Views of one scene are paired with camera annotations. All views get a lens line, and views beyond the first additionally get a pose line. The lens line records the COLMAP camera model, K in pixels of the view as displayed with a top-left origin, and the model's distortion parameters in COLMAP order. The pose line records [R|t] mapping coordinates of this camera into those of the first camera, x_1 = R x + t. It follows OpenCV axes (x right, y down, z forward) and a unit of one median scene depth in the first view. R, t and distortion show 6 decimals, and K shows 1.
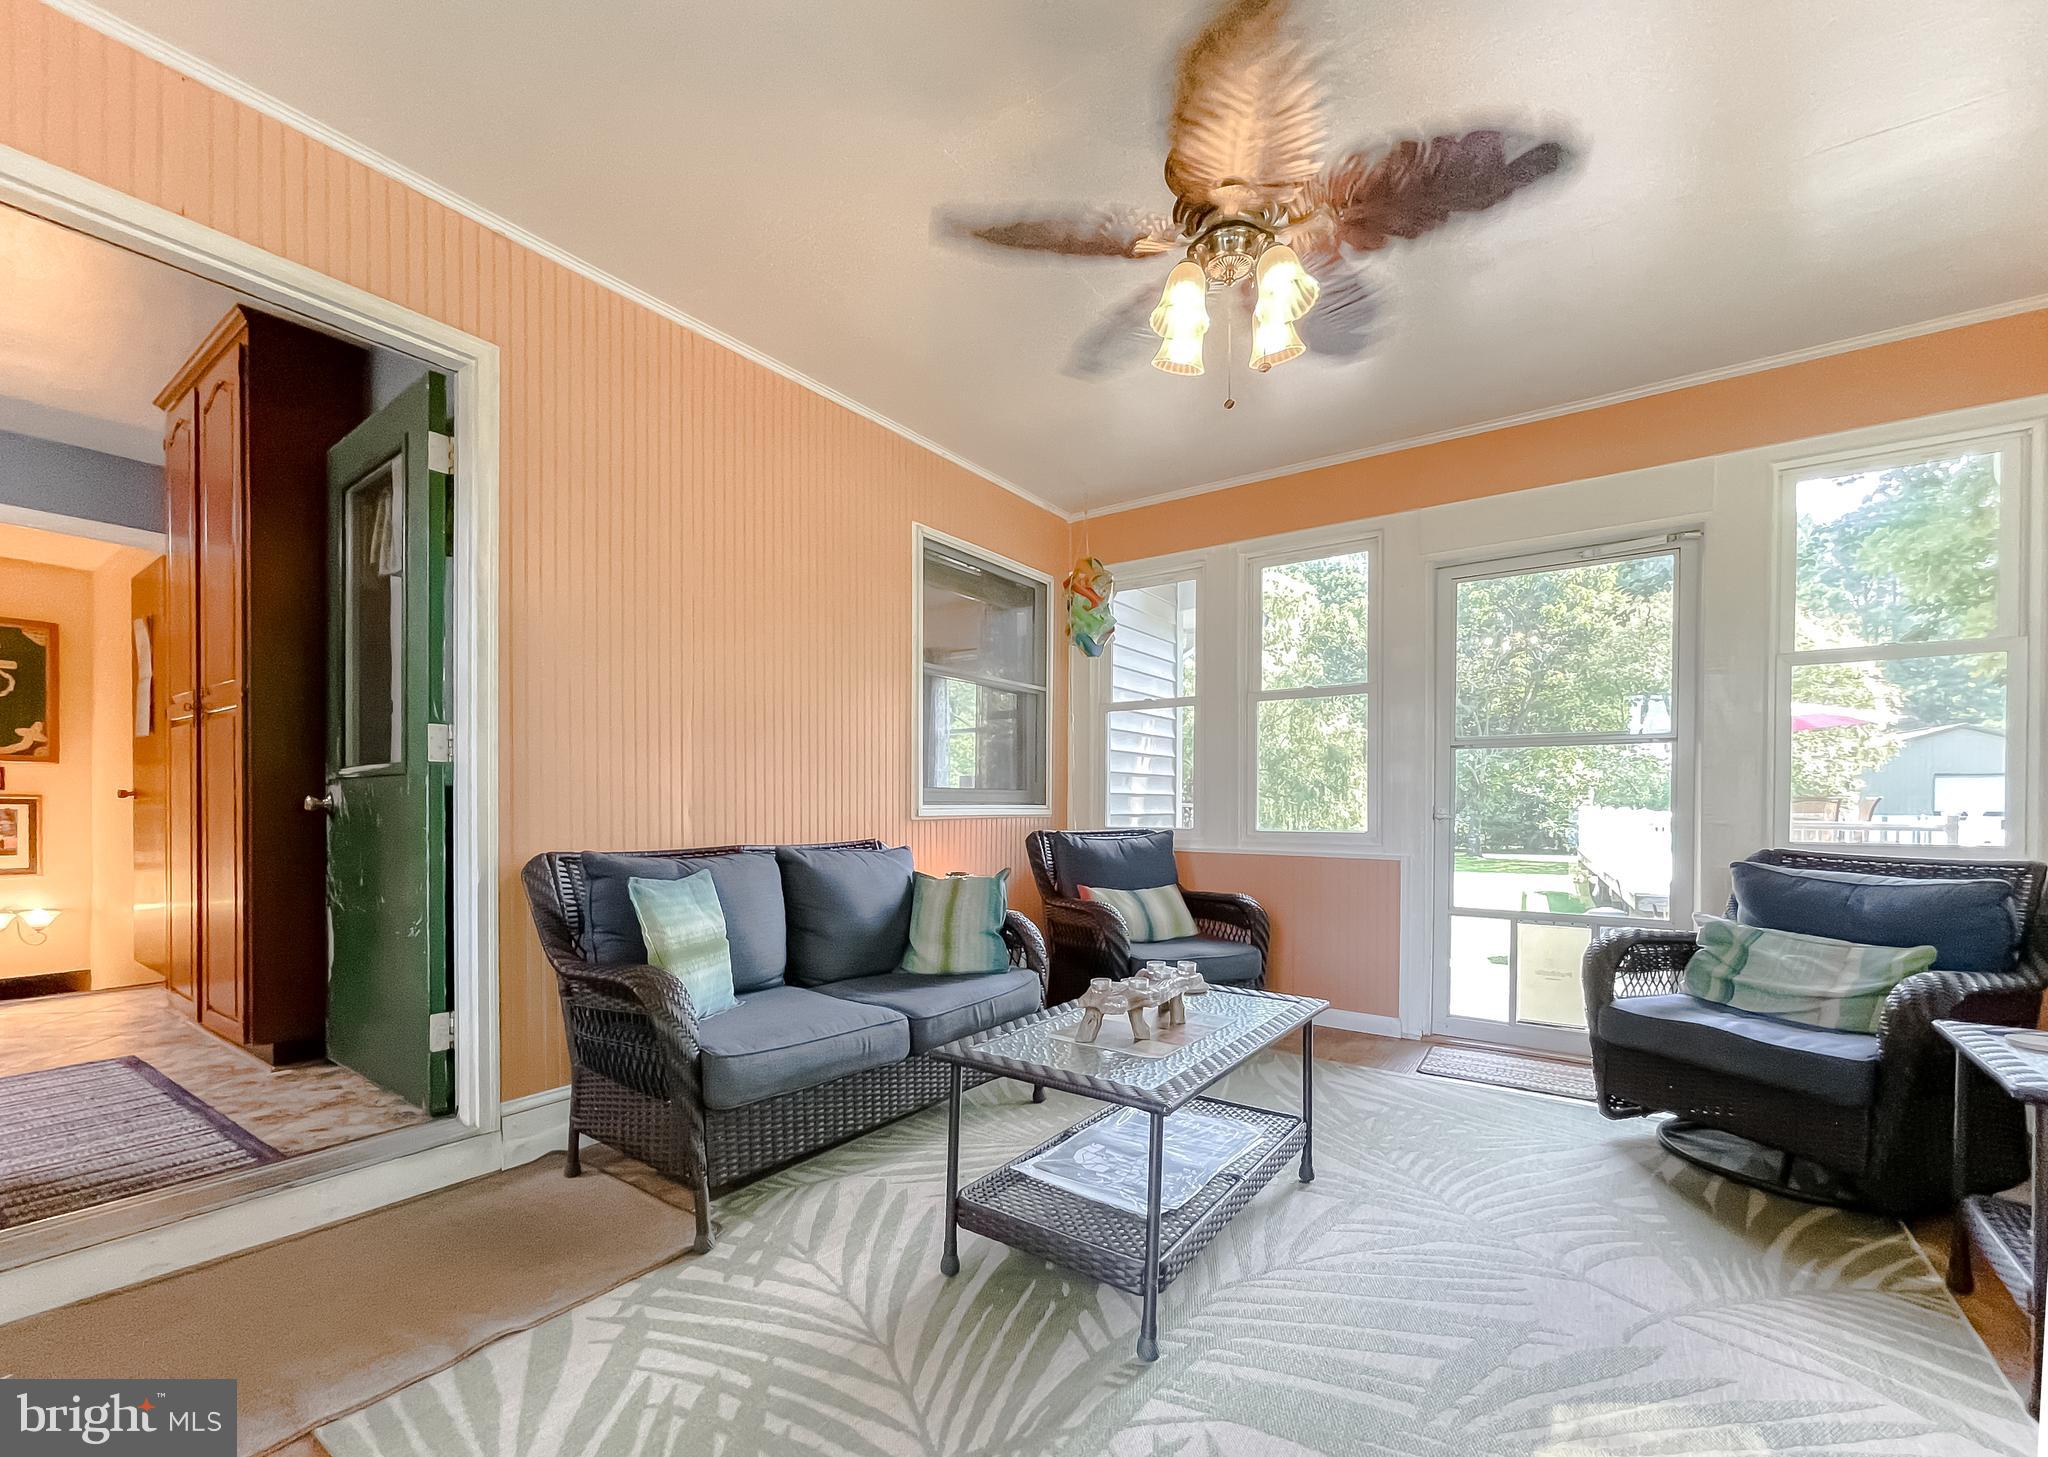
lens RADIAL K [[870.4, 0, 975.5], [0, 870.4, 807.4], [0, 0, 1]] dist [-0.000371, -0.000438]
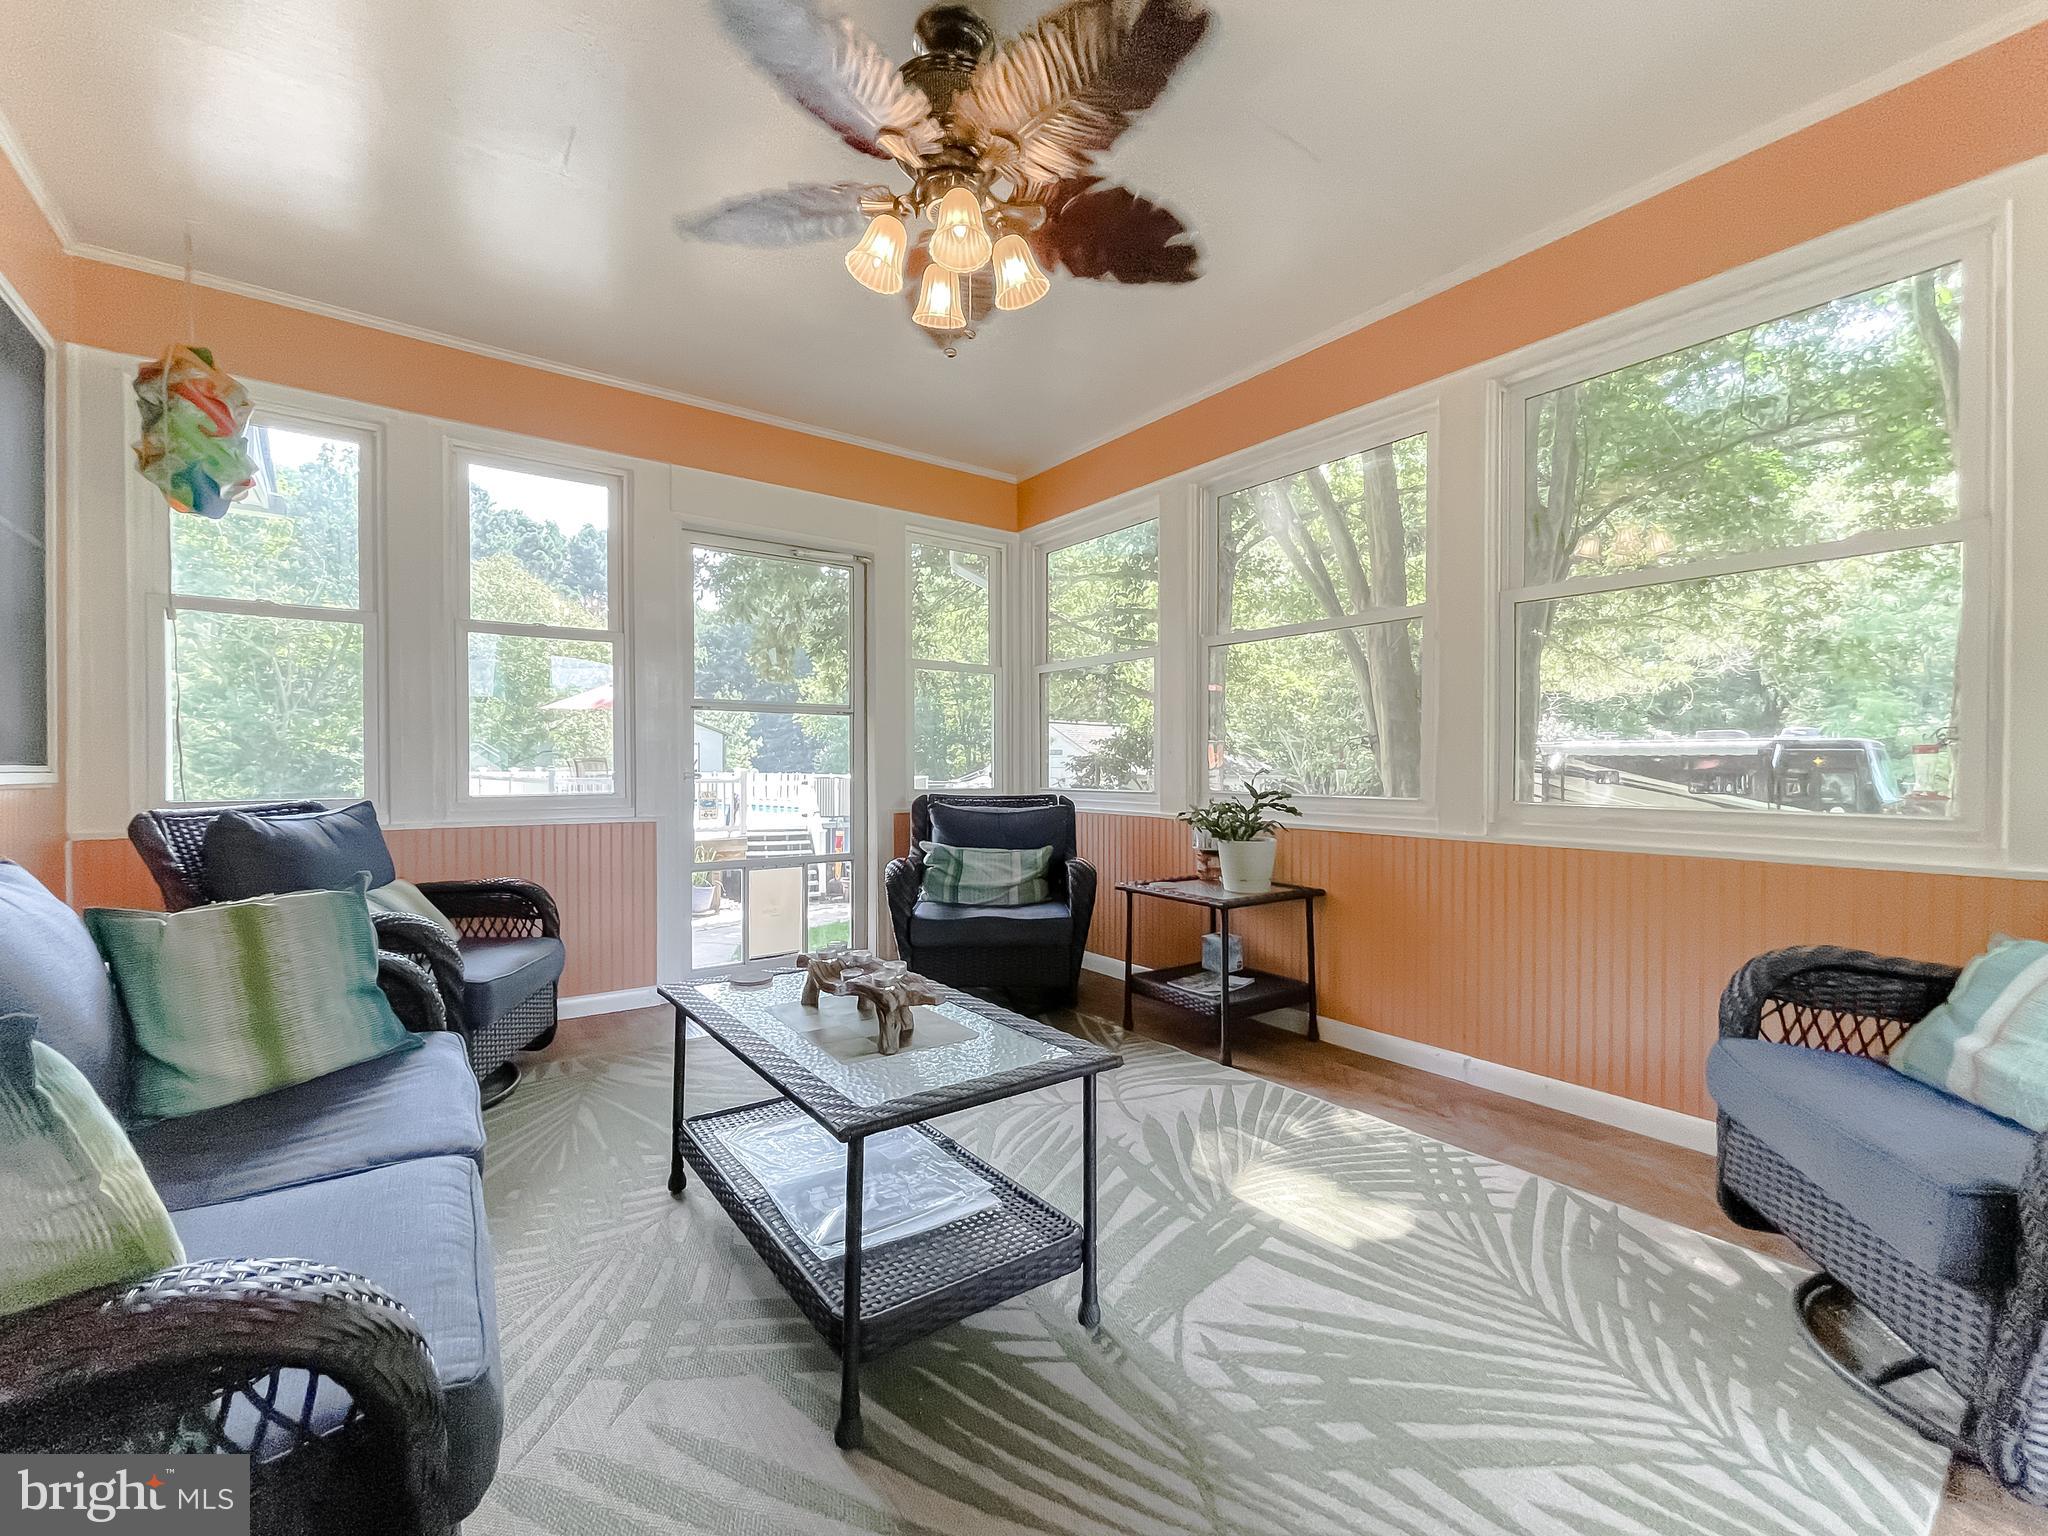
lens RADIAL K [[870.7, 0, 1030.5], [0, 870.7, 768.9], [0, 0, 1]] dist [0.000128, 0.000627]
pose [[0.273960, -0.007270, 0.961714, -0.409450], [0.006752, 0.999961, 0.005635, -0.000302], [-0.961717, 0.004950, 0.273999, 0.424681]]
